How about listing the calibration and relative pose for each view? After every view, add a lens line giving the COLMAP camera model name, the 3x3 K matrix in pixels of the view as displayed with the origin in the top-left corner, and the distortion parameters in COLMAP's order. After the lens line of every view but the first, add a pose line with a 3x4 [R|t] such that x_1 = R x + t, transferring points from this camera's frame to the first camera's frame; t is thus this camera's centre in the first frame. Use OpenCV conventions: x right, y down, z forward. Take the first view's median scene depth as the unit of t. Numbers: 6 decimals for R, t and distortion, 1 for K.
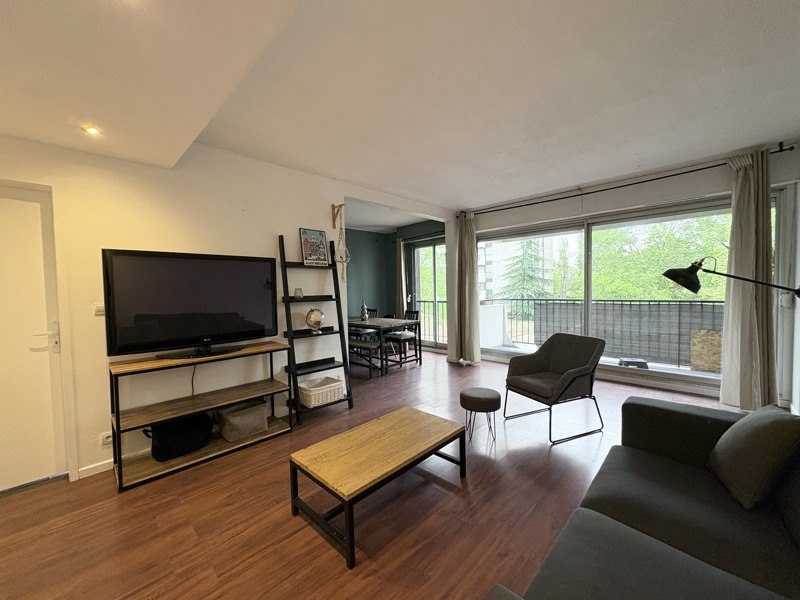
lens RADIAL K [[319.6, 0, 400.0], [0, 319.6, 300.0], [0, 0, 1]] dist [0.000459, -0.000010]
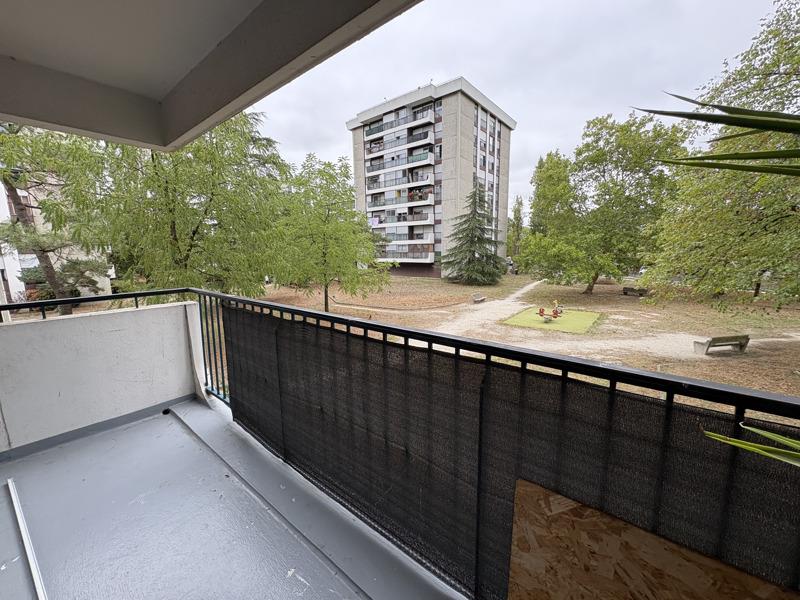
lens RADIAL K [[319.6, 0, 400.0], [0, 319.6, 300.0], [0, 0, 1]] dist [0.000459, -0.000010]
pose [[0.995028, -0.011751, 0.098904, 0.323720], [-0.000334, 0.992617, 0.121292, -0.023814], [-0.099600, -0.120722, 0.987677, 0.321848]]
